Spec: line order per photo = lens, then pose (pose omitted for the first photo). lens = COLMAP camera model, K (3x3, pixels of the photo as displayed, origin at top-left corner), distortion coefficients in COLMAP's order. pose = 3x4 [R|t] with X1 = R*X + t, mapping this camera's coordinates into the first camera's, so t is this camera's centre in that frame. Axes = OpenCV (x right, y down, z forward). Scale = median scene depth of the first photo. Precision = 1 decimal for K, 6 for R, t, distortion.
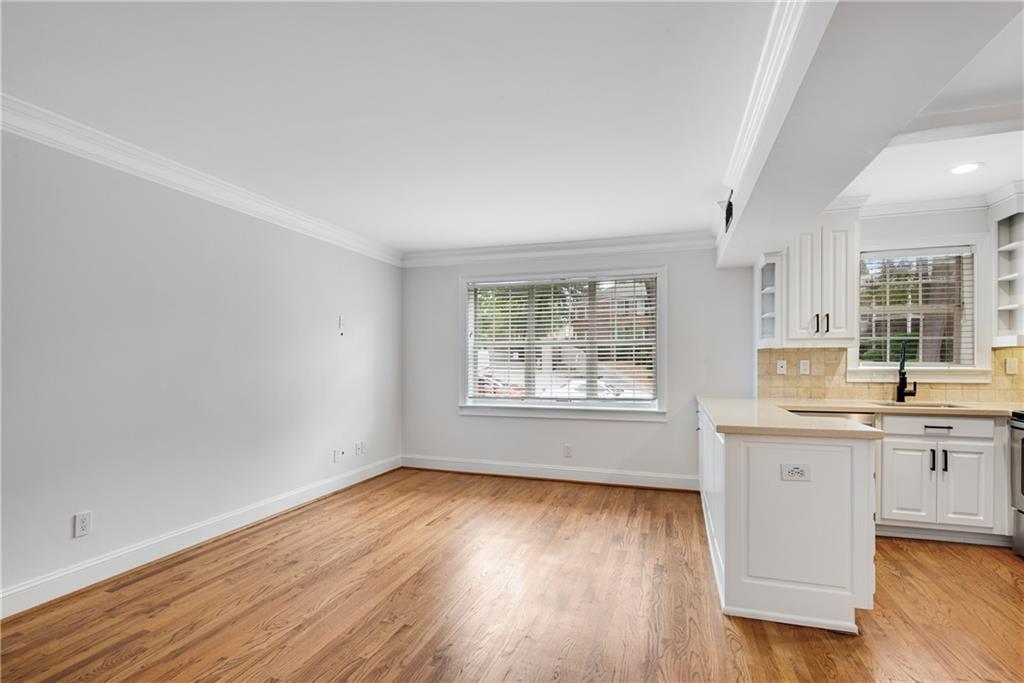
lens RADIAL K [[493.2, 0, 520.5], [0, 493.2, 366.5], [0, 0, 1]] dist [-0.005821, 0.002337]
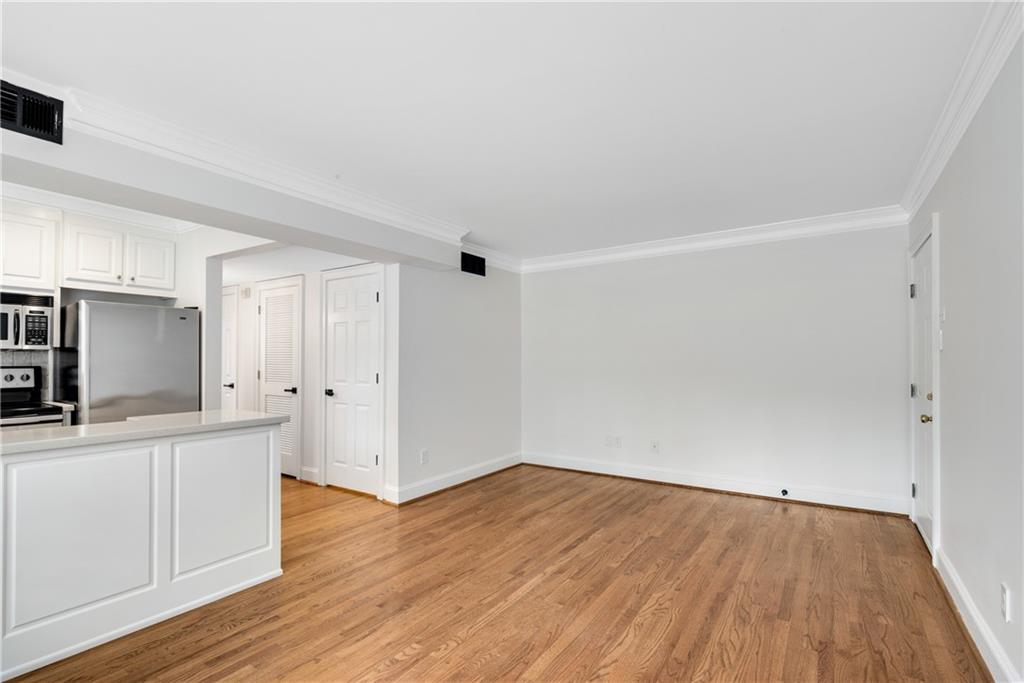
lens RADIAL K [[493.2, 0, 519.7], [0, 493.2, 350.2], [0, 0, 1]] dist [-0.005821, 0.002337]
pose [[-0.968098, 0.005134, 0.250518, -0.290773], [0.001510, 0.999891, -0.014657, -0.014455], [-0.250566, -0.013811, -0.968001, 1.310042]]
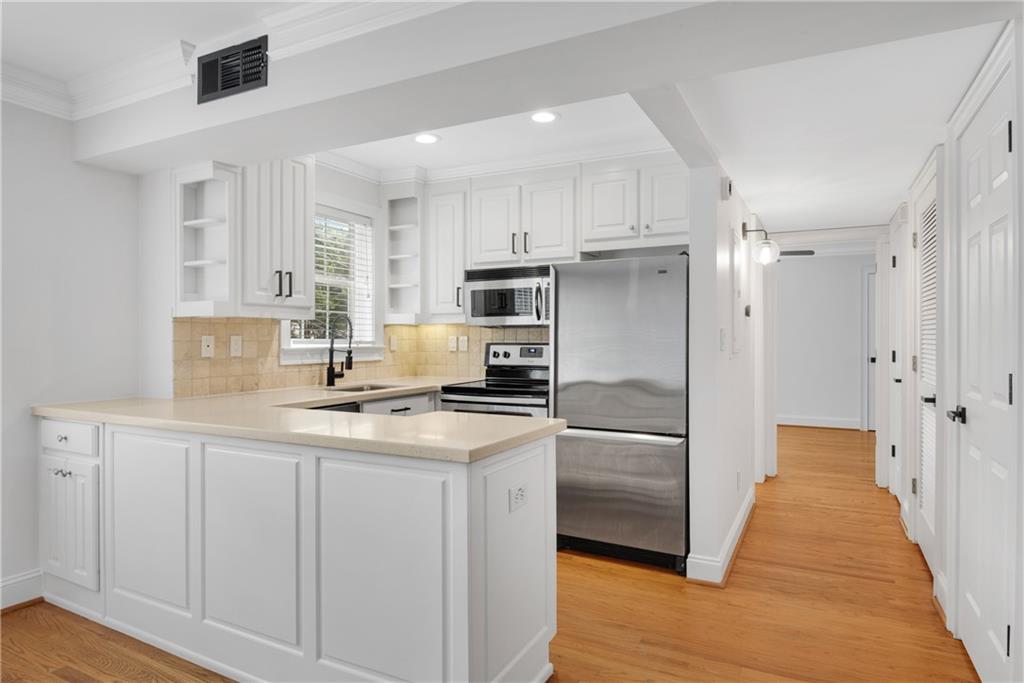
lens RADIAL K [[582.8, 0, 500.3], [0, 582.8, 339.3], [0, 0, 1]] dist [-0.001732, -0.004495]
pose [[0.167521, 0.000766, 0.985868, -0.168756], [0.006528, 0.999977, -0.001886, -0.004380], [-0.985847, 0.006751, 0.167512, 0.546912]]
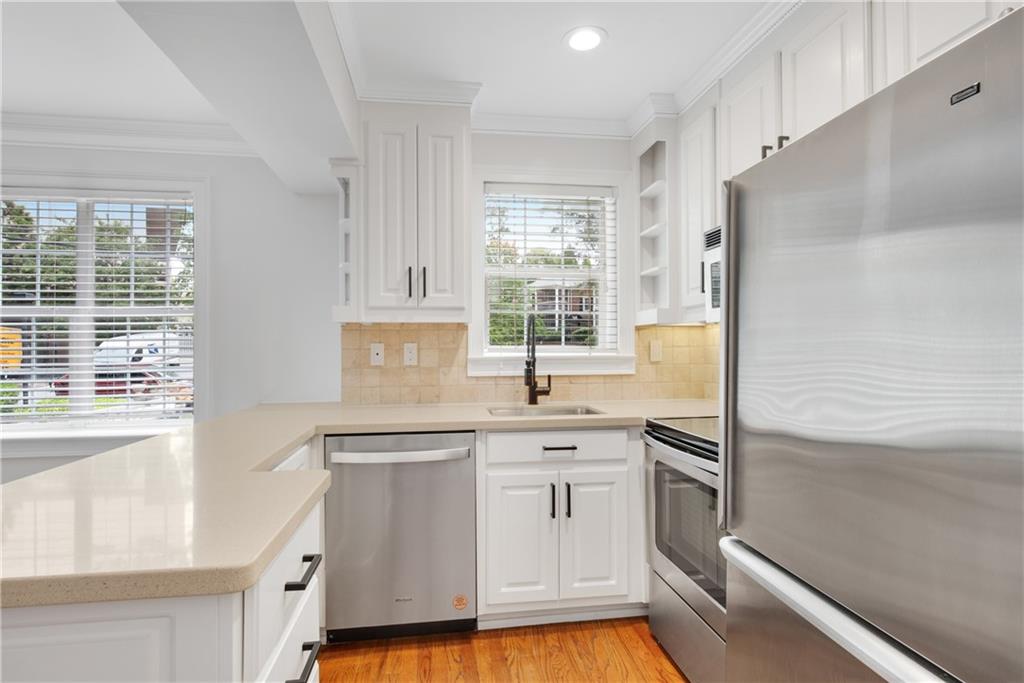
lens RADIAL K [[528.7, 0, 521.3], [0, 528.7, 343.8], [0, 0, 1]] dist [0.004503, -0.003732]
pose [[0.889327, 0.000726, 0.457272, 0.425341], [0.005747, 0.999902, -0.012764, -0.002678], [-0.457236, 0.013979, 0.889235, 0.356064]]
